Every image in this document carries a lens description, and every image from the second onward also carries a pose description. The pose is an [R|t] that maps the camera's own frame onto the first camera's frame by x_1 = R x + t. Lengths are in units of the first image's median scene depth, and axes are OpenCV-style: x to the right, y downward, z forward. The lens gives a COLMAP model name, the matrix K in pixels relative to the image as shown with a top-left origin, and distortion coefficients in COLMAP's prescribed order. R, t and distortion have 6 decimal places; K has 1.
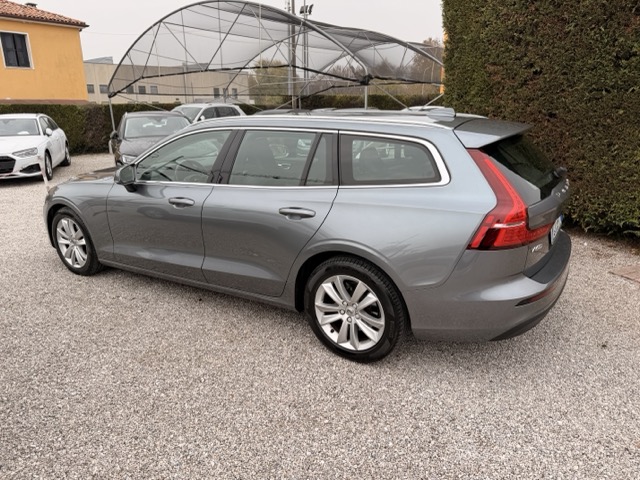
lens RADIAL K [[458.0, 0, 316.9], [0, 458.0, 239.4], [0, 0, 1]] dist [0.018104, -0.017488]
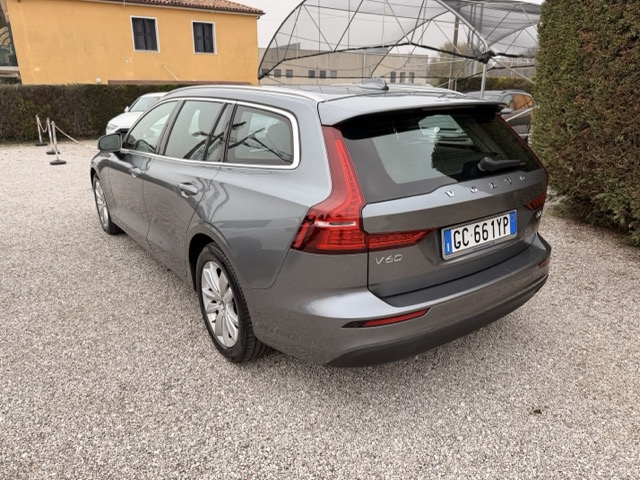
lens RADIAL K [[458.0, 0, 319.6], [0, 458.0, 238.7], [0, 0, 1]] dist [0.018104, -0.017488]
pose [[0.929316, 0.124077, -0.347816, 0.156205], [-0.114135, 0.992255, 0.049016, -0.009866], [0.351204, -0.005854, 0.936281, 0.061413]]
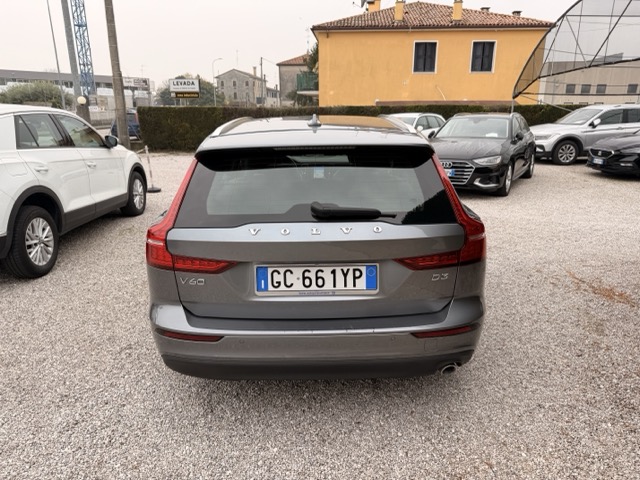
lens RADIAL K [[458.0, 0, 317.6], [0, 458.0, 239.2], [0, 0, 1]] dist [0.018104, -0.017488]
pose [[0.538940, 0.240662, -0.807234, 0.313422], [-0.241067, 0.962301, 0.125948, -0.053987], [0.807113, 0.126719, 0.576638, 0.171650]]
